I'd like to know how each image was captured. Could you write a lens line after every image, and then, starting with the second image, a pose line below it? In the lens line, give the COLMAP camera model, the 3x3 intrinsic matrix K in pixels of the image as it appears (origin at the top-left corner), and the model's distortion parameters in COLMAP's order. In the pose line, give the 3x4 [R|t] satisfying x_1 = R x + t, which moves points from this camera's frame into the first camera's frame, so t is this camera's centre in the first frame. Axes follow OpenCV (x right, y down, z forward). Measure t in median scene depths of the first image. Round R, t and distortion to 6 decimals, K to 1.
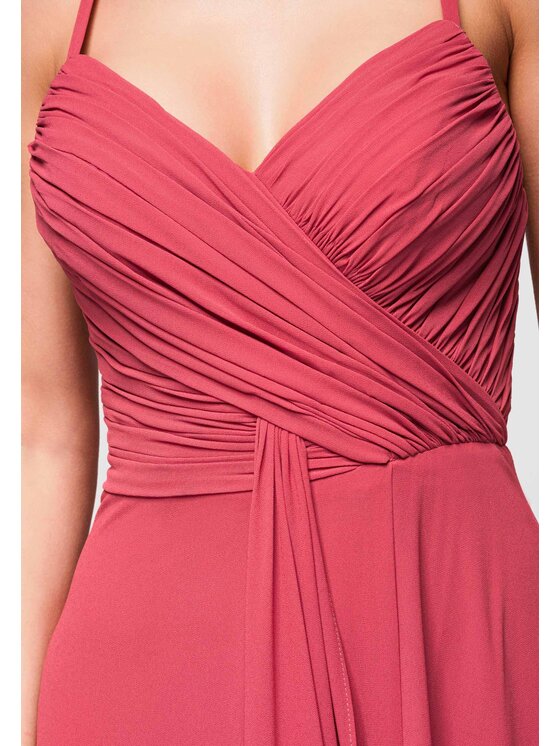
lens RADIAL K [[1866.4, 0, 280.0], [0, 1866.4, 373.0], [0, 0, 1]] dist [-0.423489, 0.212762]
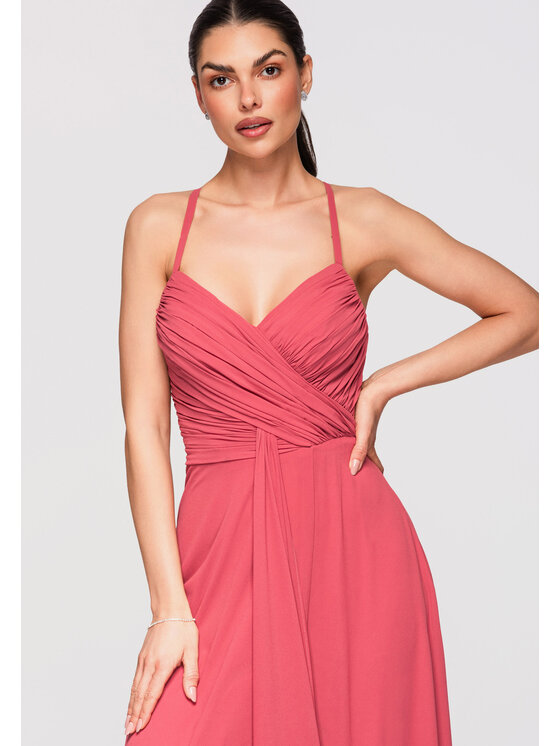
lens RADIAL K [[1866.4, 0, 280.0], [0, 1866.4, 373.0], [0, 0, 1]] dist [-0.423489, 0.212762]
pose [[0.992649, -0.004288, 0.120951, -0.277641], [-0.000297, 0.999283, 0.037867, -0.140042], [-0.121027, -0.037625, 0.991936, -1.410261]]
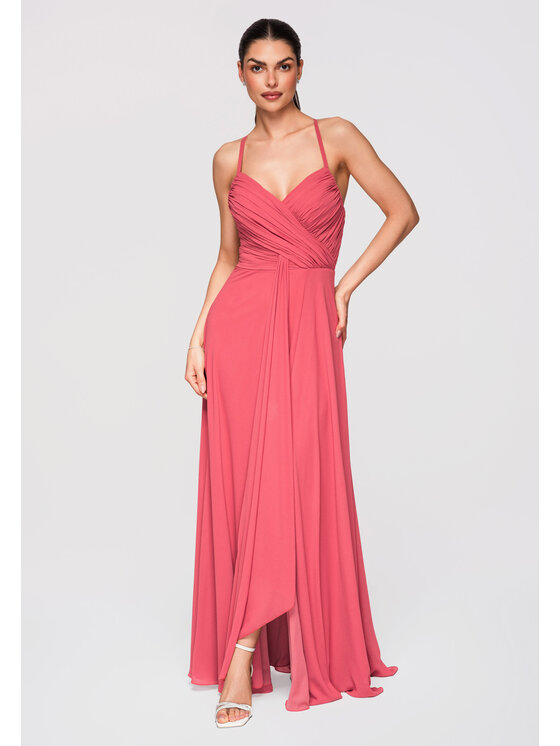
lens RADIAL K [[1866.4, 0, 280.0], [0, 1866.4, 373.0], [0, 0, 1]] dist [-0.423489, 0.212762]
pose [[0.997607, 0.026839, 0.063723, -0.291241], [-0.031498, 0.996814, 0.073272, -0.022471], [-0.061553, -0.075104, 0.995274, -3.473517]]
